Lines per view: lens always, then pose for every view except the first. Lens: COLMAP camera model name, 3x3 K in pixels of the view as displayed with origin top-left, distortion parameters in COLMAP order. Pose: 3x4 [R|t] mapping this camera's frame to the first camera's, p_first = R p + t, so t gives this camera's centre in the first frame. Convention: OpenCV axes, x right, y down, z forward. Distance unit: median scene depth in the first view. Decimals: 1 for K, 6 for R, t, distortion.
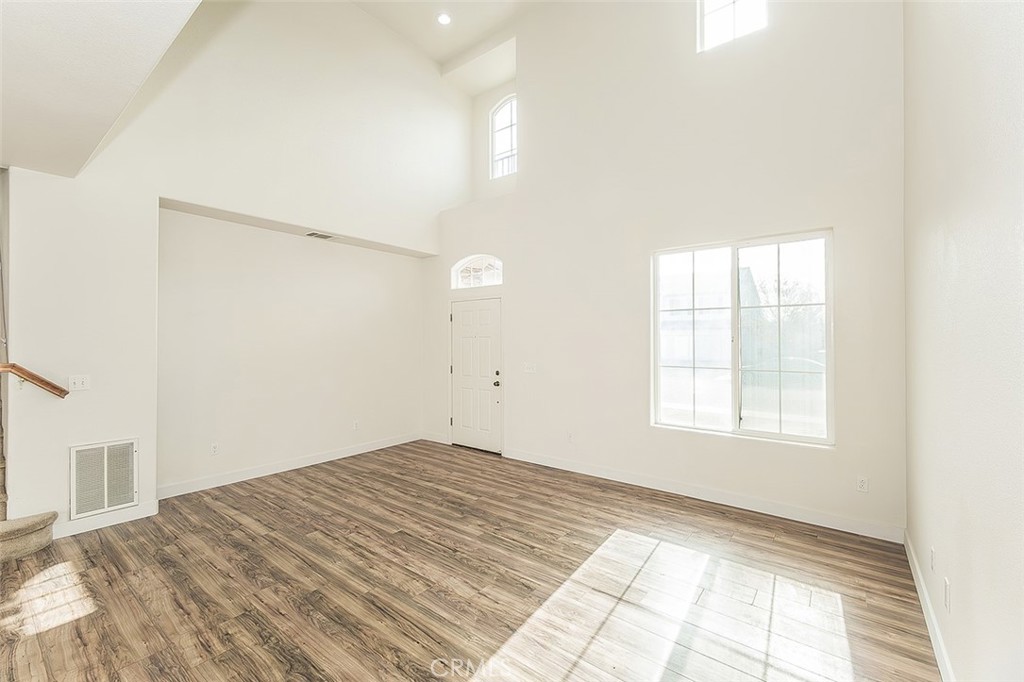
lens RADIAL K [[439.8, 0, 477.9], [0, 439.8, 337.9], [0, 0, 1]] dist [0.002335, 0.000125]
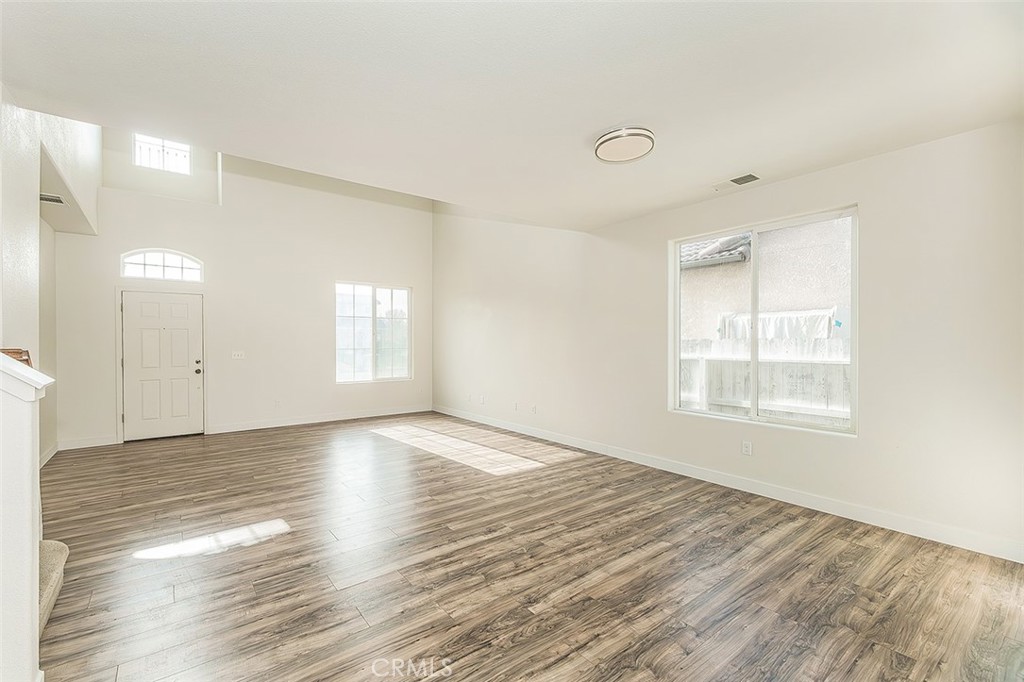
lens RADIAL K [[448.3, 0, 512.0], [0, 448.3, 341.0], [0, 0, 1]] dist [0.008359, 0.000121]
pose [[0.195537, -0.002975, 0.980692, -1.519351], [-0.005484, 0.999976, 0.004127, 0.030163], [-0.980681, -0.006185, 0.195516, -0.002109]]
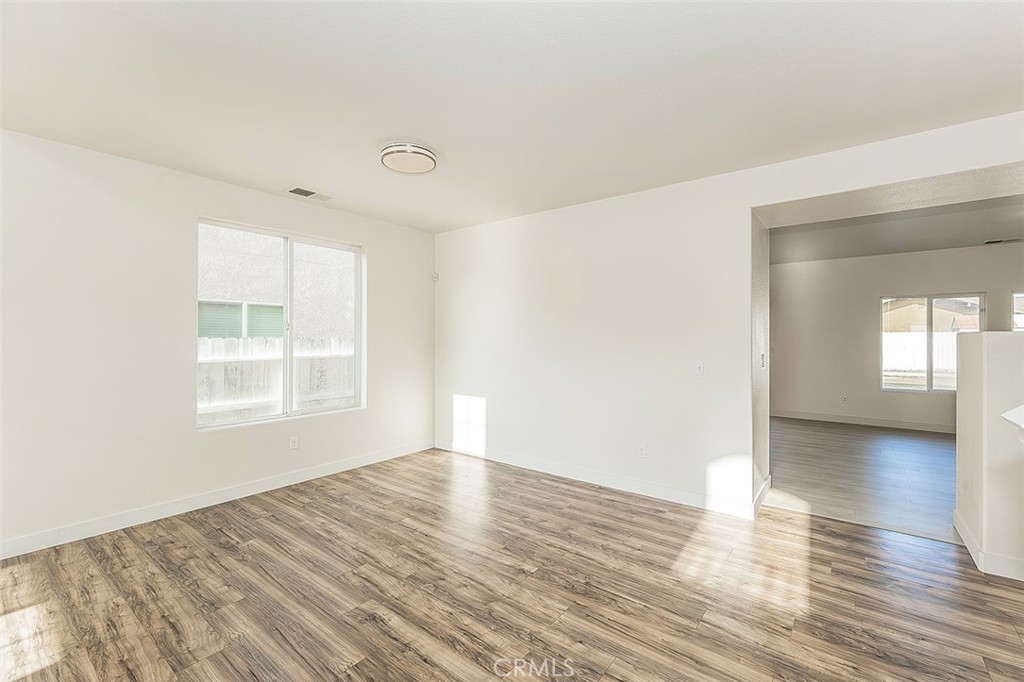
lens RADIAL K [[433.0, 0, 512.0], [0, 433.0, 341.0], [0, 0, 1]] dist [-0.000912, -0.000459]
pose [[-0.998965, -0.002400, -0.045428, -0.762673], [-0.002475, 0.999996, 0.001599, 0.026056], [0.045424, 0.001710, -0.998966, 0.884895]]
